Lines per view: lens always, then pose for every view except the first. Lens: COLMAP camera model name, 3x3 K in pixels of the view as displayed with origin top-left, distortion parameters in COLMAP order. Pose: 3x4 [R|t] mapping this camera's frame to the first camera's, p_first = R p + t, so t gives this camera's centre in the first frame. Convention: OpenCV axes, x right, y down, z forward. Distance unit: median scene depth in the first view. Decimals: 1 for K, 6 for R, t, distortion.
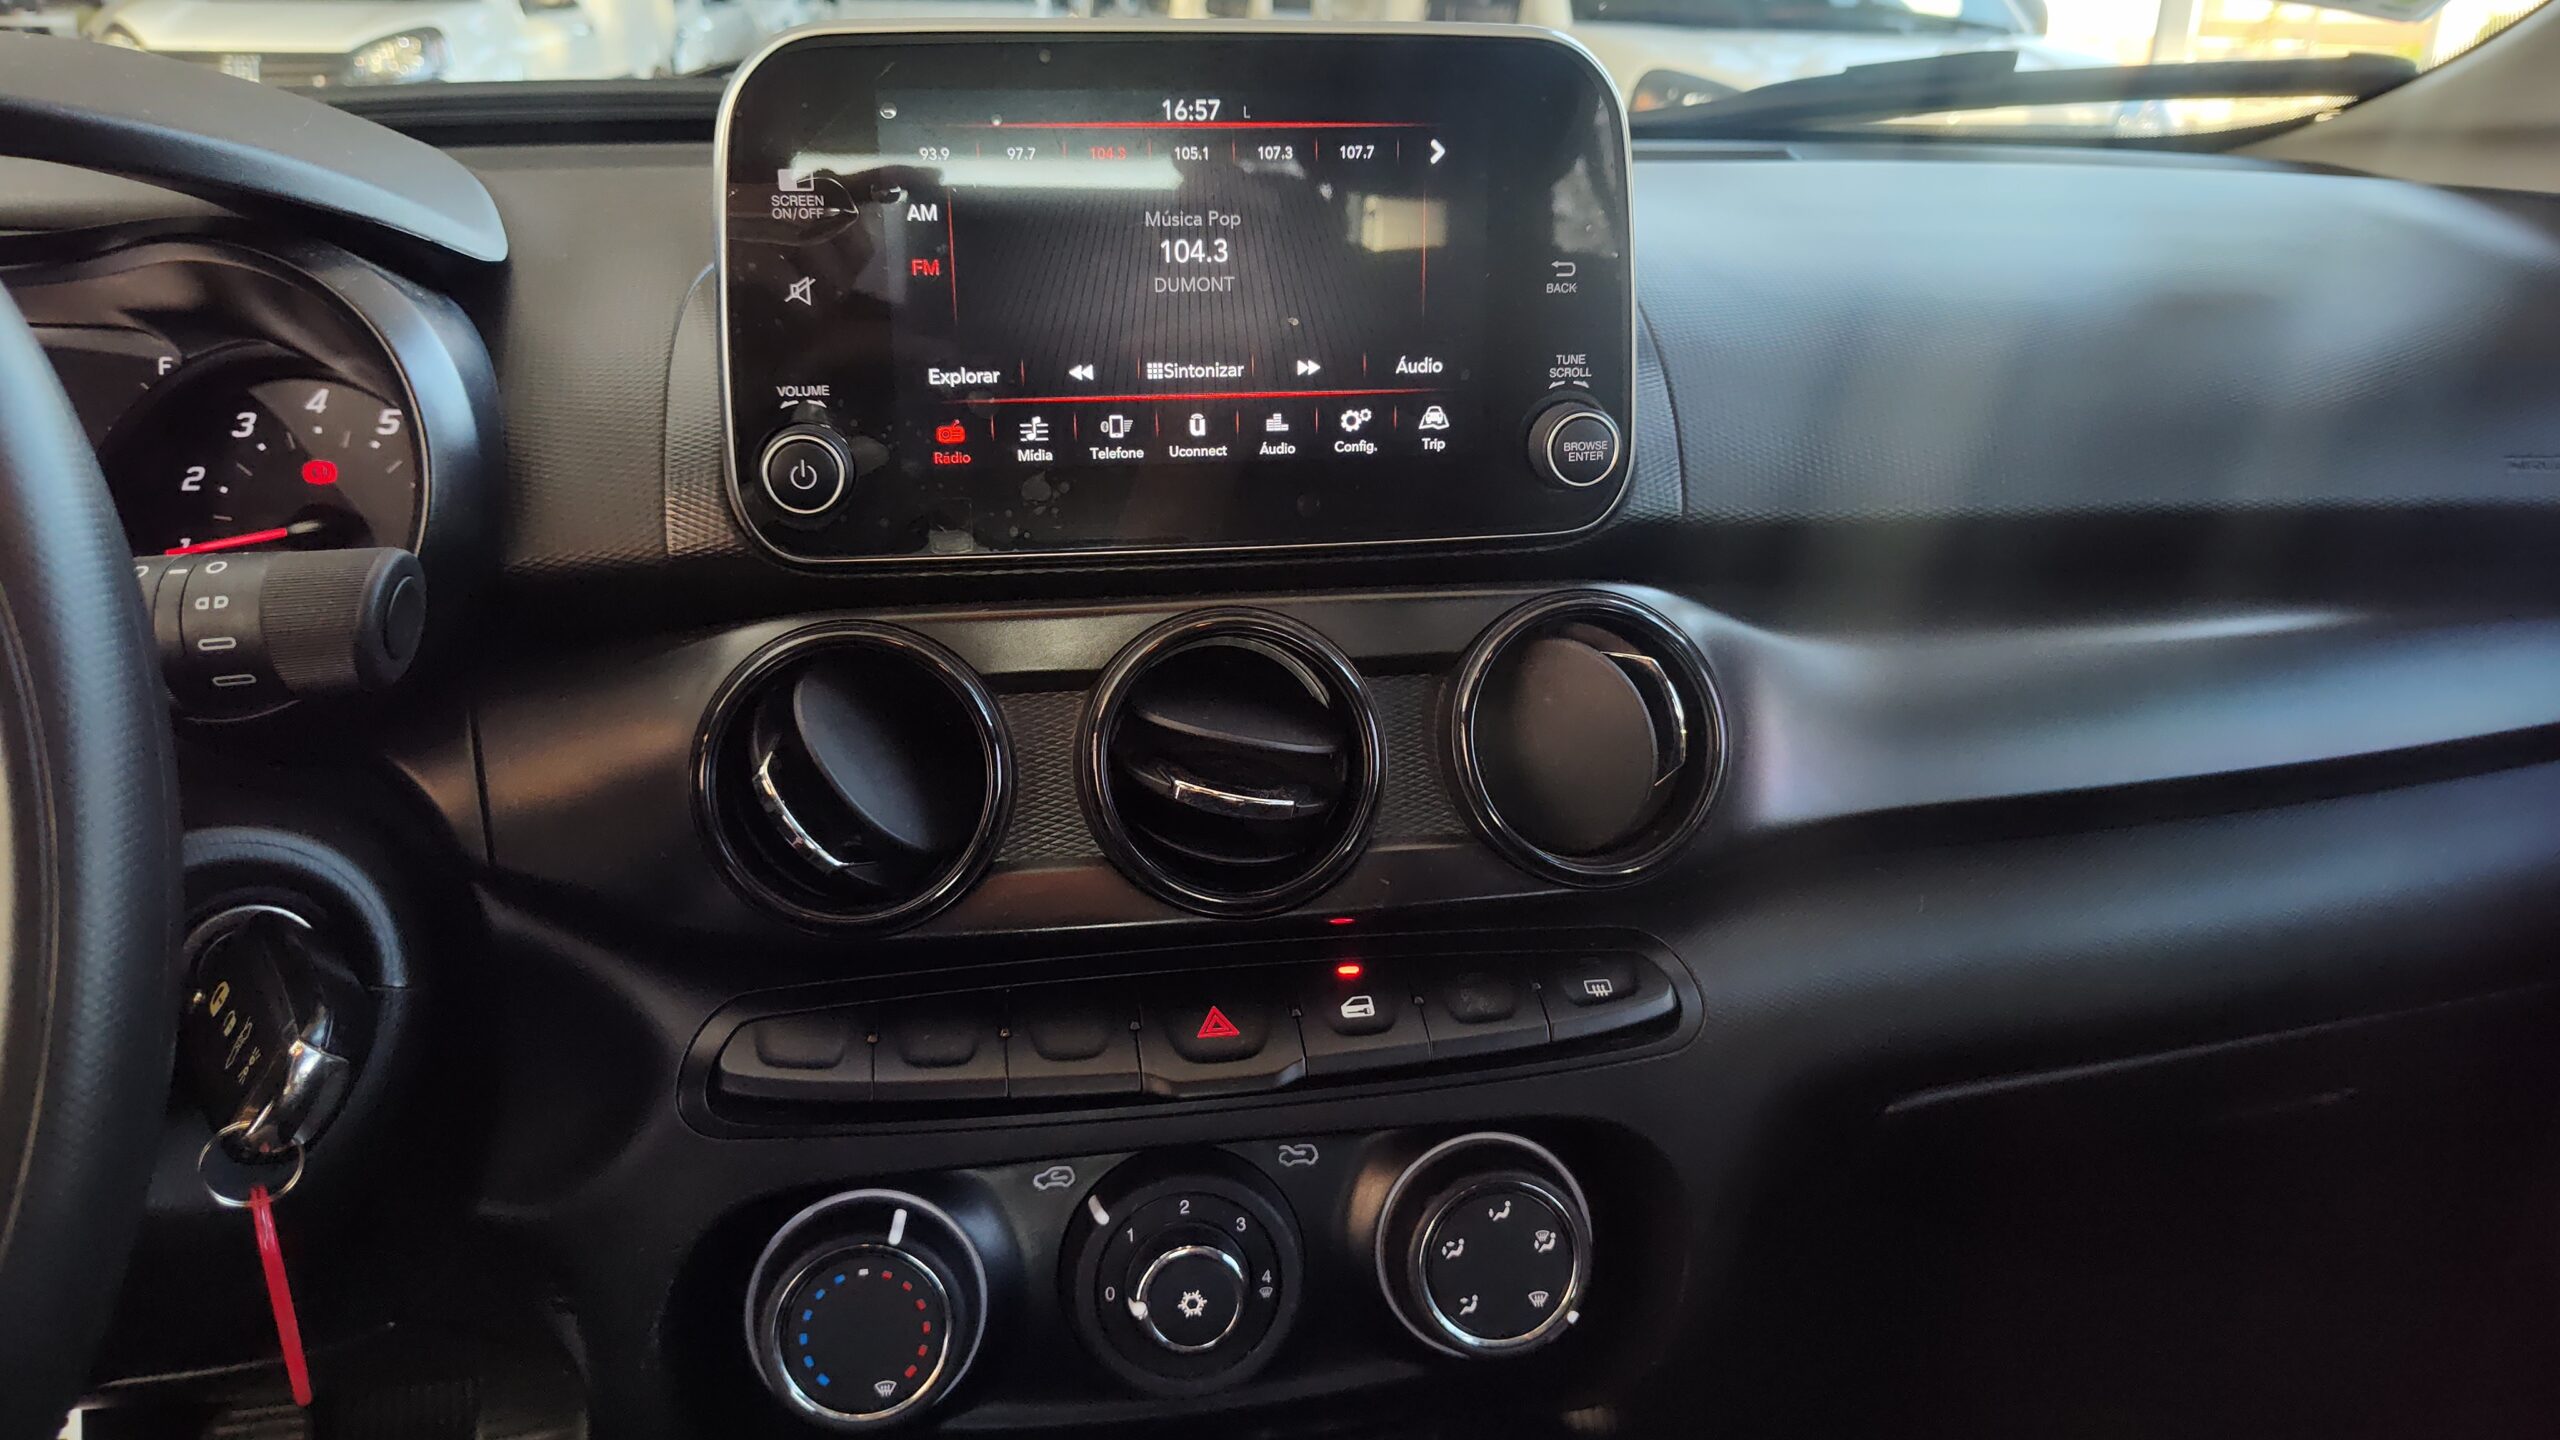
lens RADIAL K [[1759.3, 0, 1280.0], [0, 1759.3, 720.0], [0, 0, 1]] dist [0.027405, -0.033256]
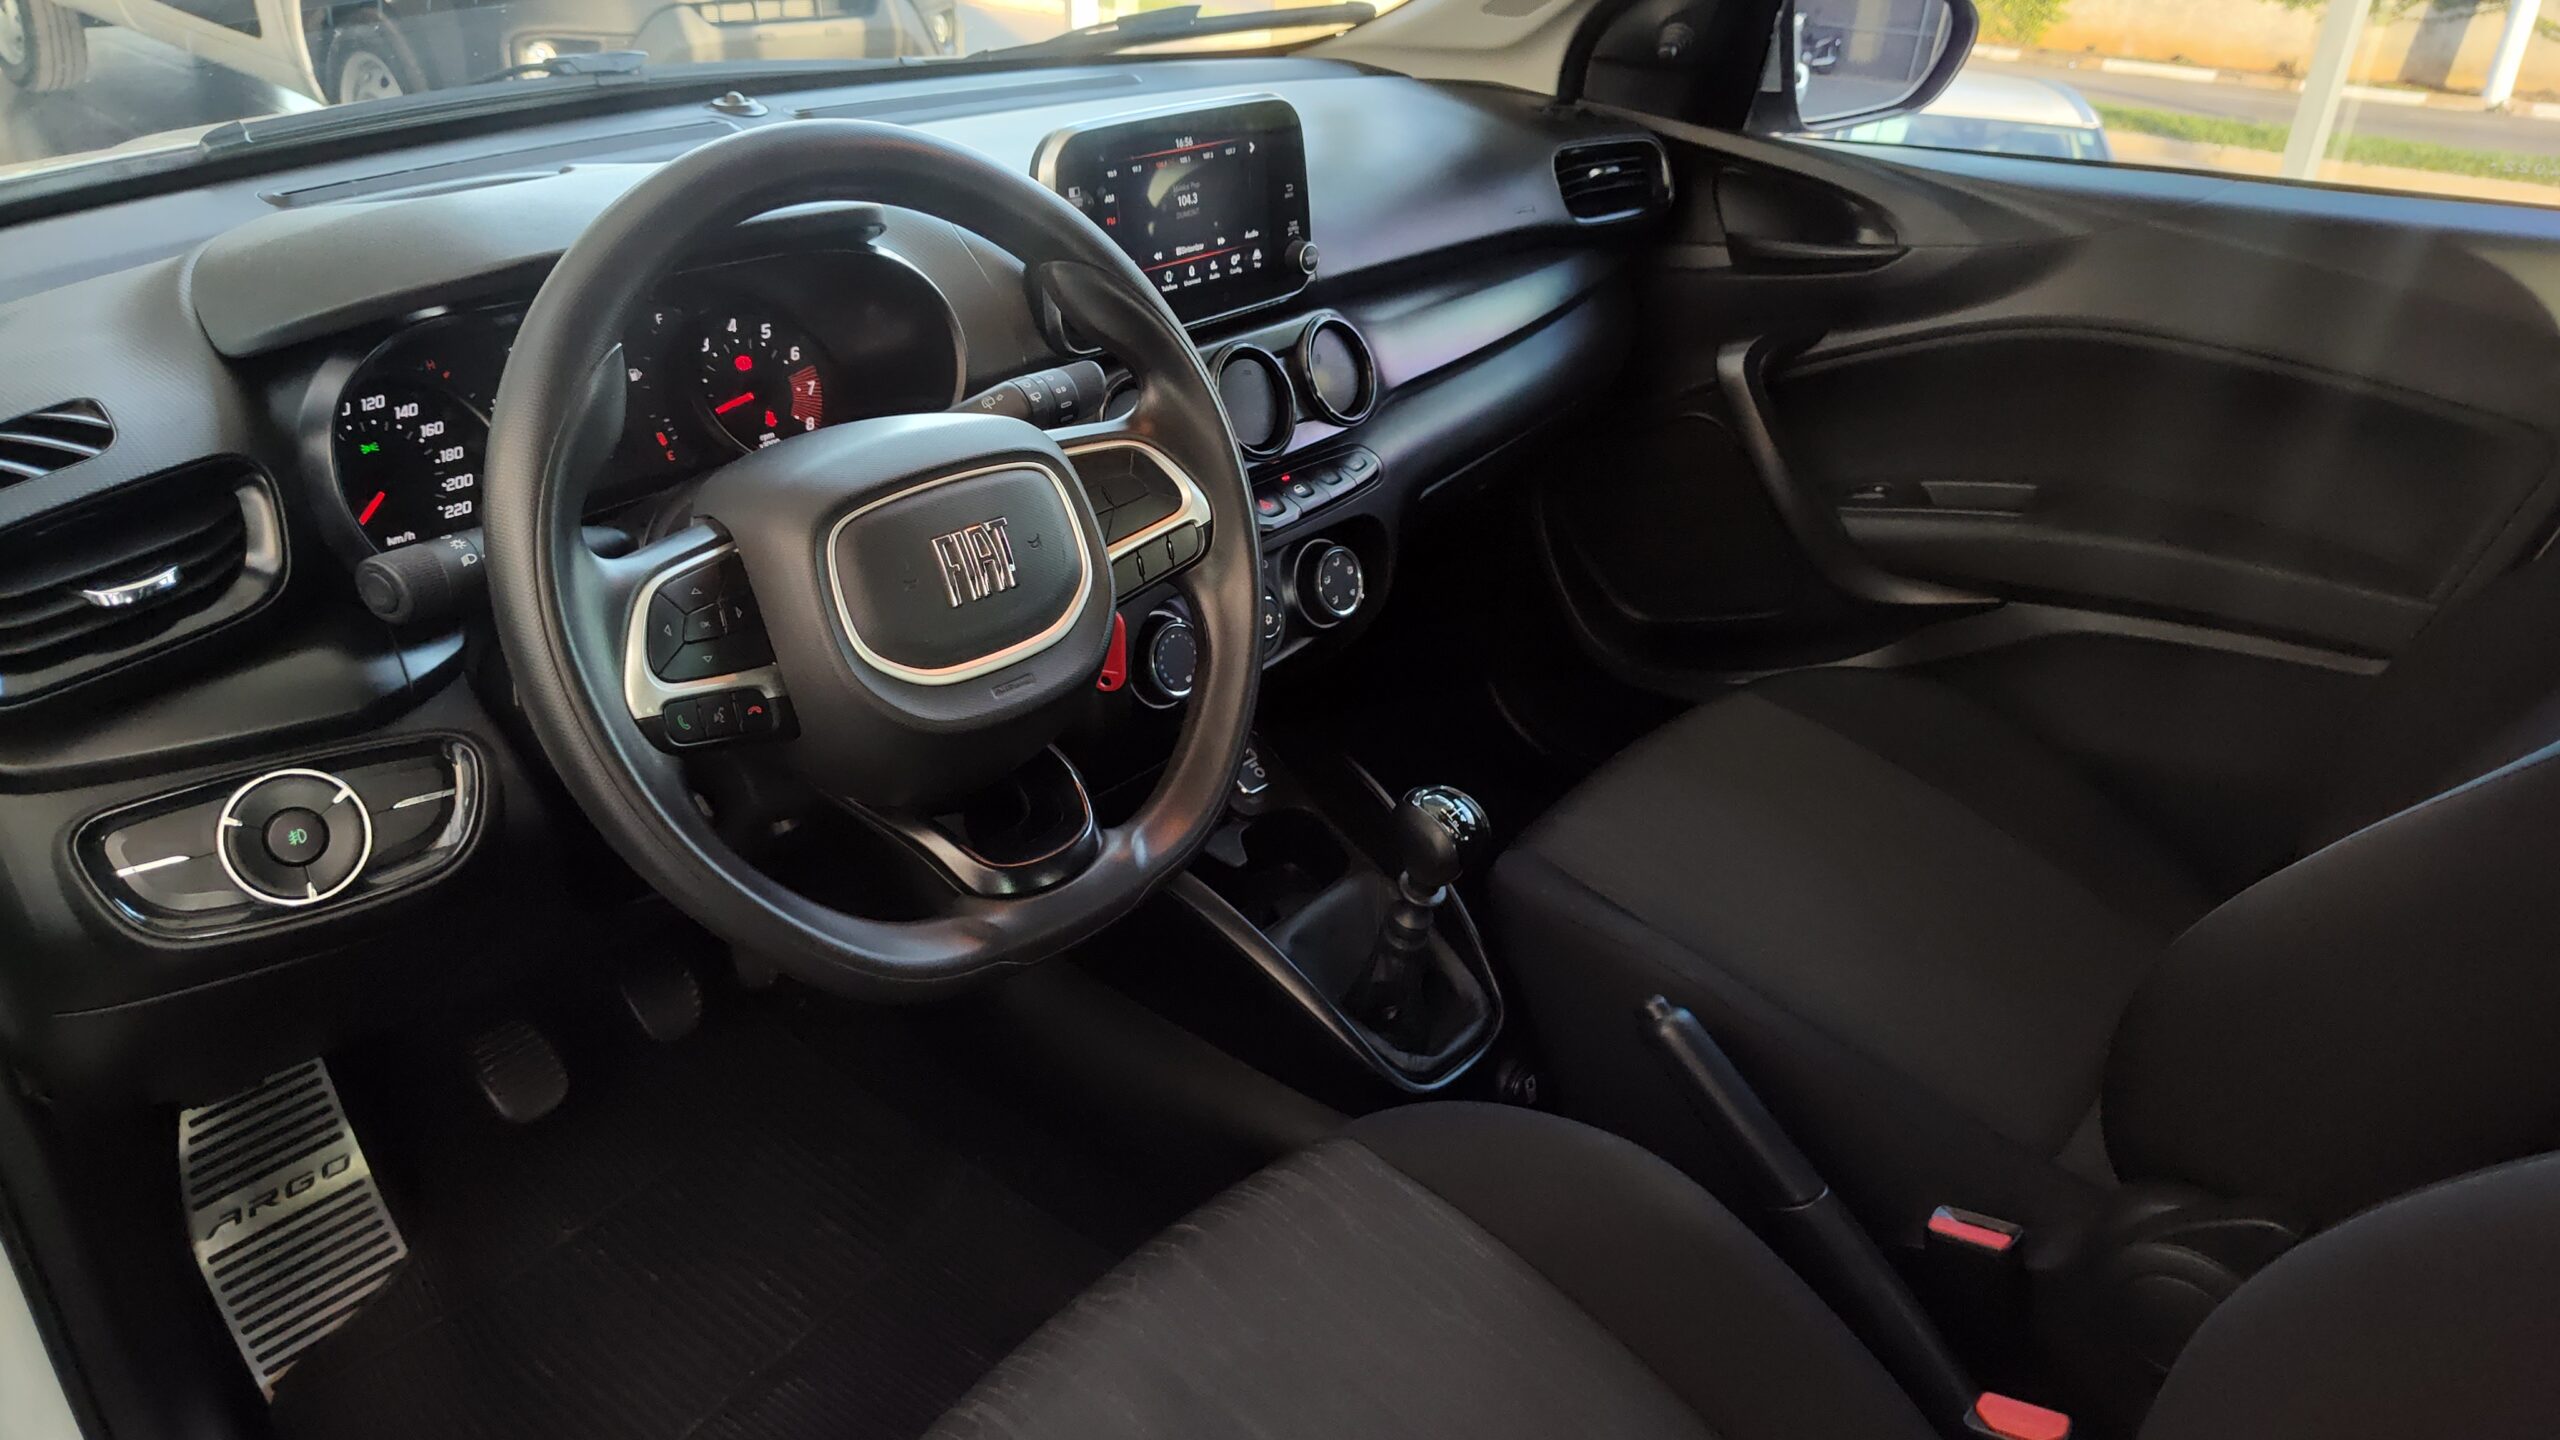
lens RADIAL K [[1767.0, 0, 1280.0], [0, 1767.0, 720.0], [0, 0, 1]] dist [0.057858, -0.099592]
pose [[0.754895, -0.292887, 0.586814, -1.576080], [0.207366, 0.955434, 0.210109, -0.064311], [-0.622200, -0.036925, 0.781987, -1.016467]]
